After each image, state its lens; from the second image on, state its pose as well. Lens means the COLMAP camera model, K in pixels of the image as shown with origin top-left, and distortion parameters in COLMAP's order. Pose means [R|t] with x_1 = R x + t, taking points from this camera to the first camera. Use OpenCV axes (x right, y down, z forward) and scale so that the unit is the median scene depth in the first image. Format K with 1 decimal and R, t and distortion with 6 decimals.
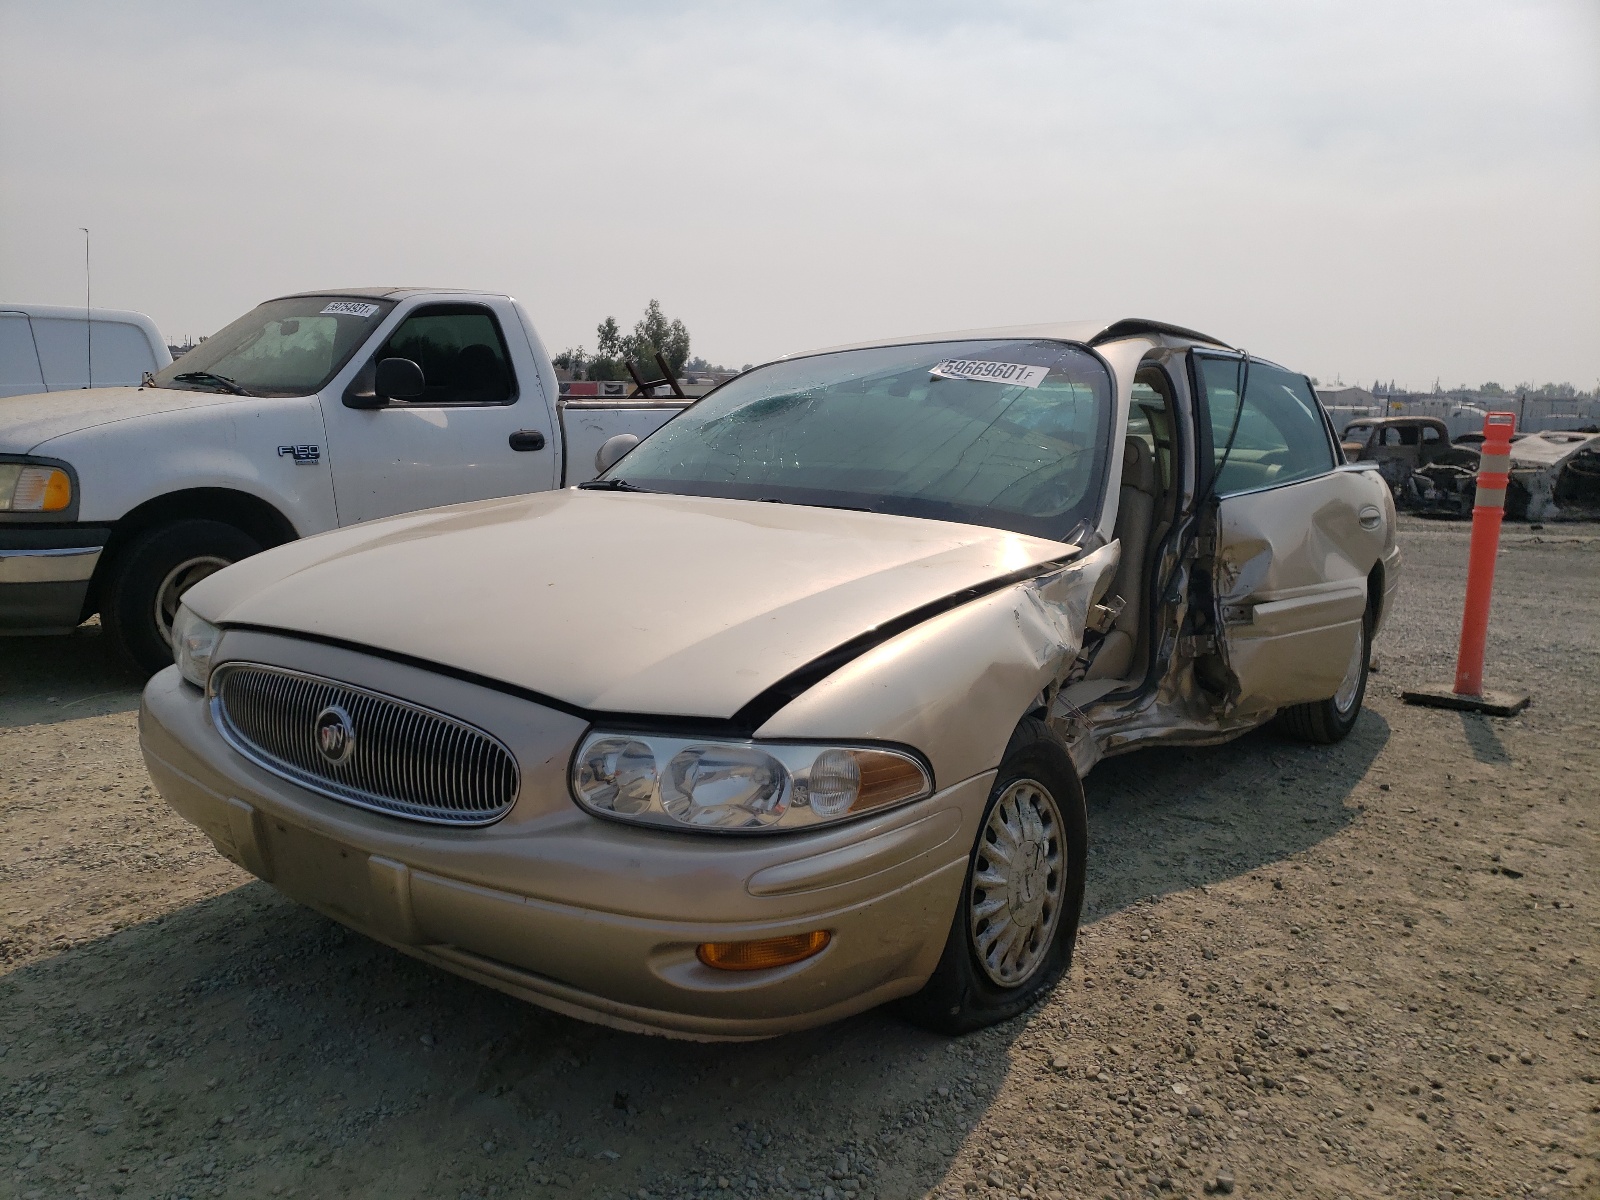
lens RADIAL K [[1227.9, 0, 788.5], [0, 1227.9, 602.6], [0, 0, 1]] dist [0.028587, -0.006632]
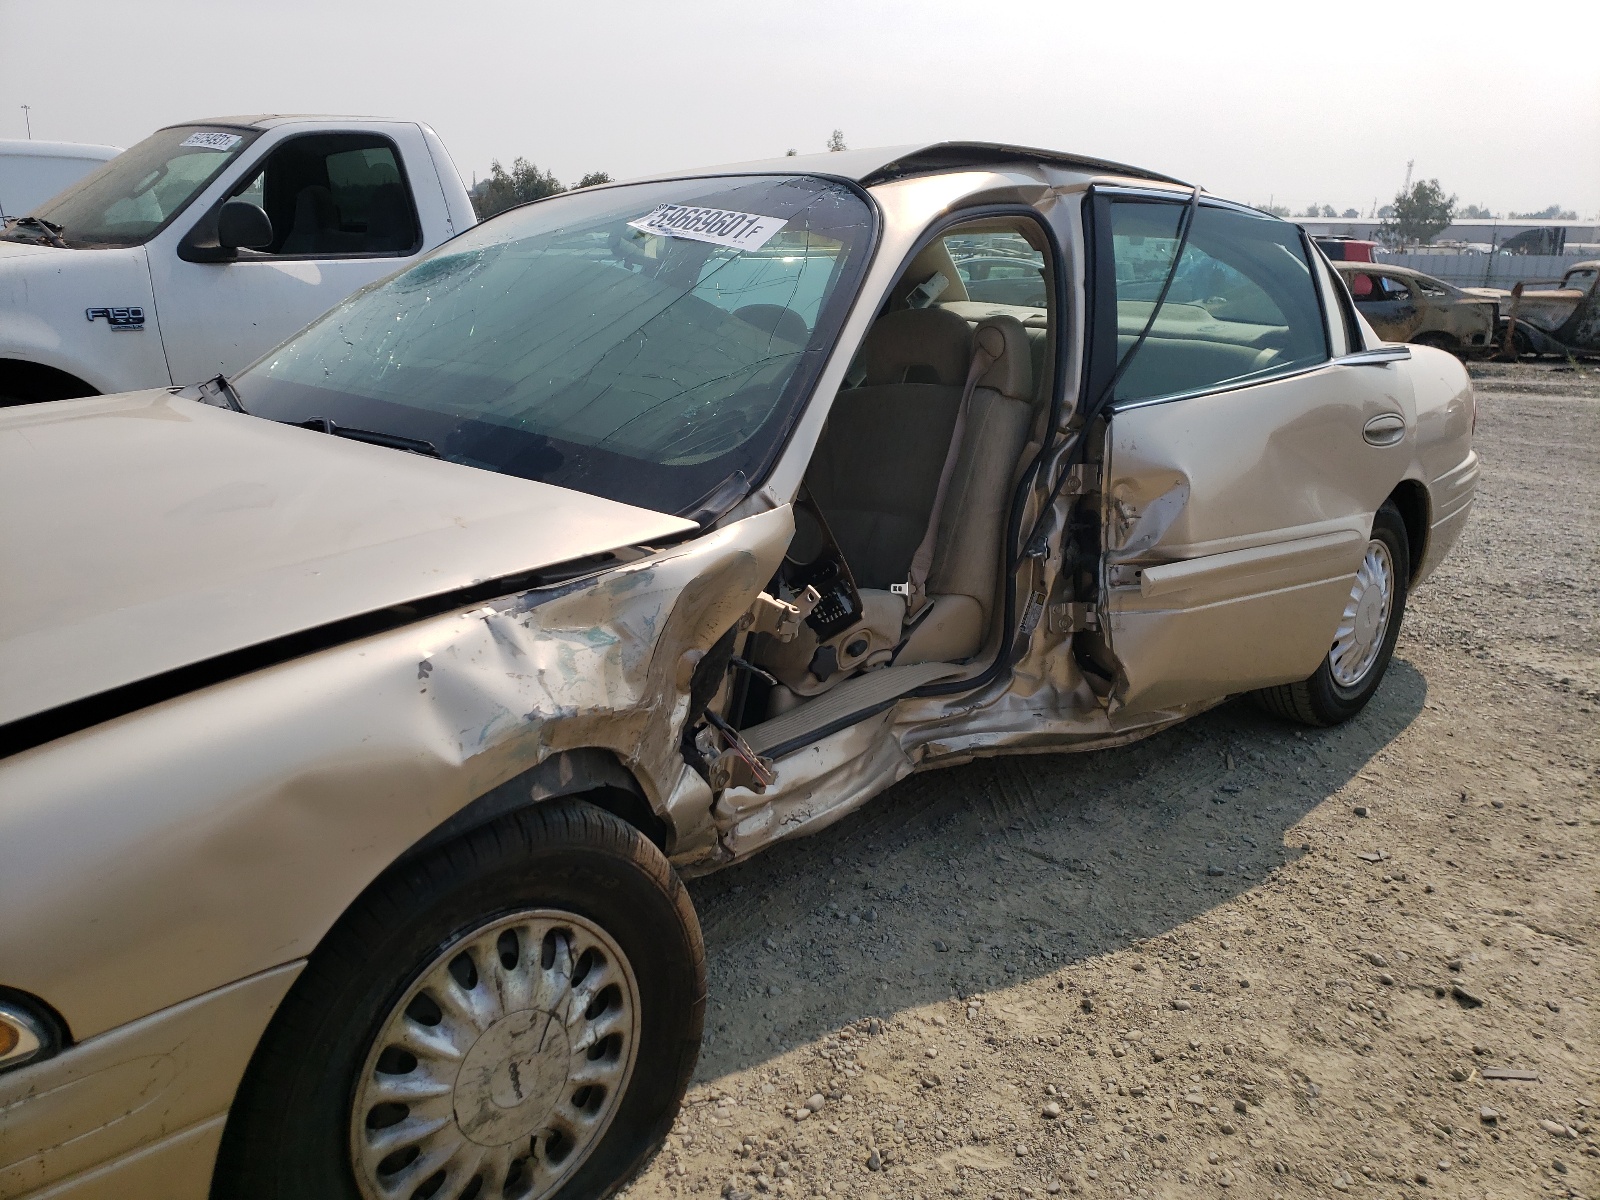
lens RADIAL K [[1227.9, 0, 807.8], [0, 1227.9, 592.3], [0, 0, 1]] dist [0.028587, -0.006632]
pose [[0.991679, 0.034928, -0.123908, 0.267647], [-0.020396, 0.992962, 0.116666, -0.059691], [0.127111, -0.113168, 0.985411, 0.282224]]
